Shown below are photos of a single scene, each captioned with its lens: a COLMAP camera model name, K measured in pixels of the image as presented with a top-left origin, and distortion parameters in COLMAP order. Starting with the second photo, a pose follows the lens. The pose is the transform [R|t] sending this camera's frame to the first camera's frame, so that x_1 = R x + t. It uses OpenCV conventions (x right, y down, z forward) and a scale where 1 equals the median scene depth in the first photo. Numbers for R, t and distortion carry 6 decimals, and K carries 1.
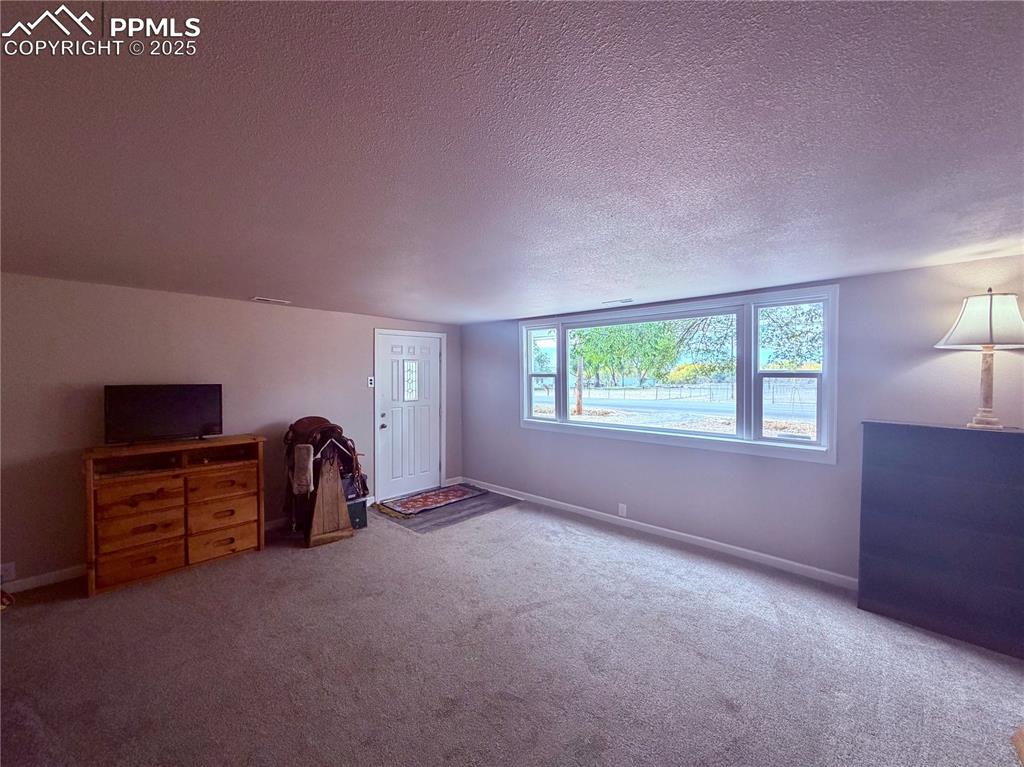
lens RADIAL K [[407.9, 0, 503.4], [0, 407.9, 380.4], [0, 0, 1]] dist [0.000750, -0.001088]
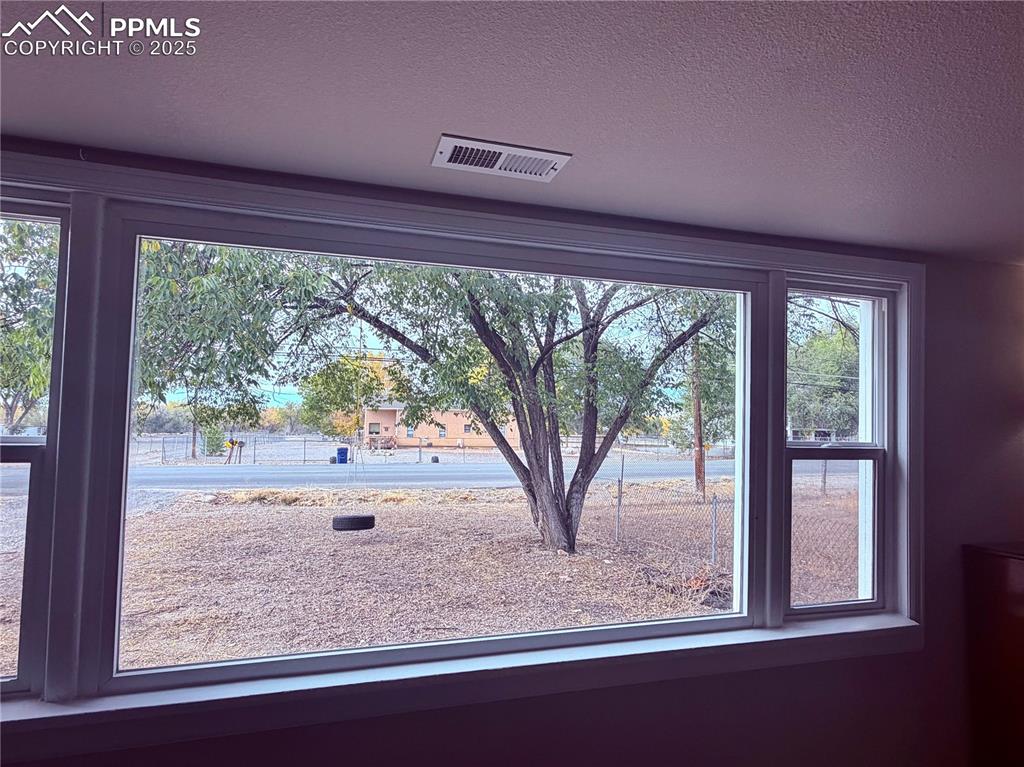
lens RADIAL K [[571.7, 0, 509.7], [0, 571.7, 392.8], [0, 0, 1]] dist [0.001289, 0.000233]
pose [[0.503306, 0.061808, 0.861895, 0.001626], [-0.007012, 0.997698, -0.067452, -0.031877], [-0.864080, 0.027906, 0.502581, 0.920614]]
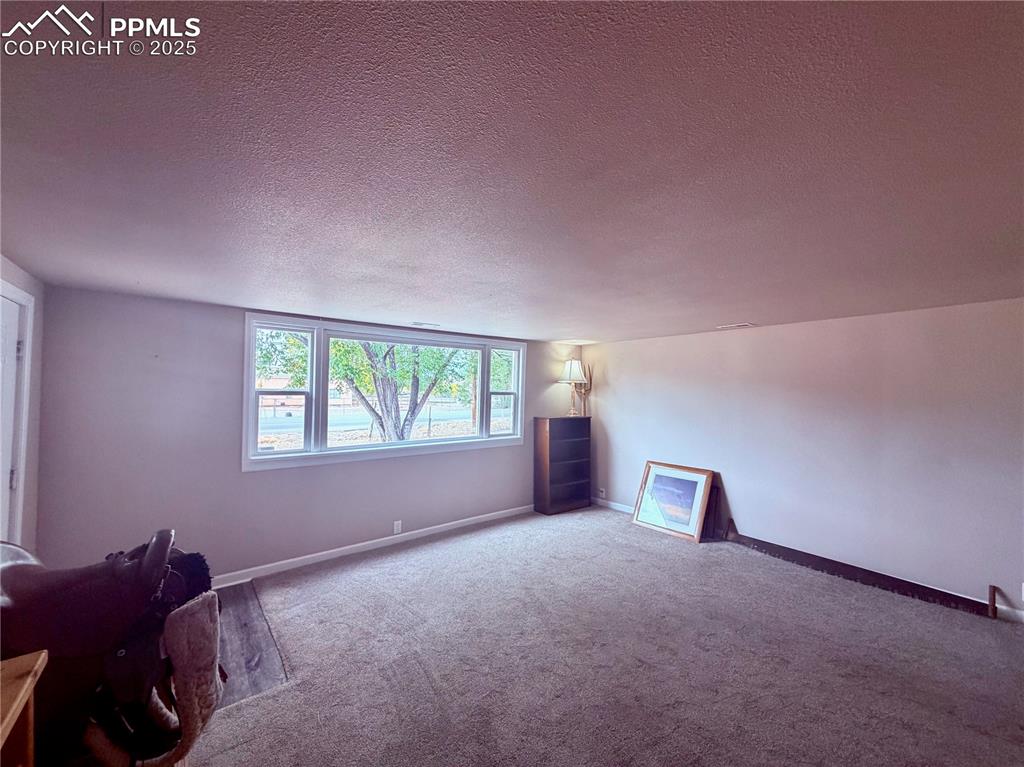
lens RADIAL K [[407.9, 0, 510.1], [0, 407.9, 385.6], [0, 0, 1]] dist [0.000750, -0.001088]
pose [[0.125825, 0.019777, 0.991855, -0.814730], [0.003233, 0.999788, -0.020346, -0.011665], [-0.992047, 0.005766, 0.125734, 0.716713]]
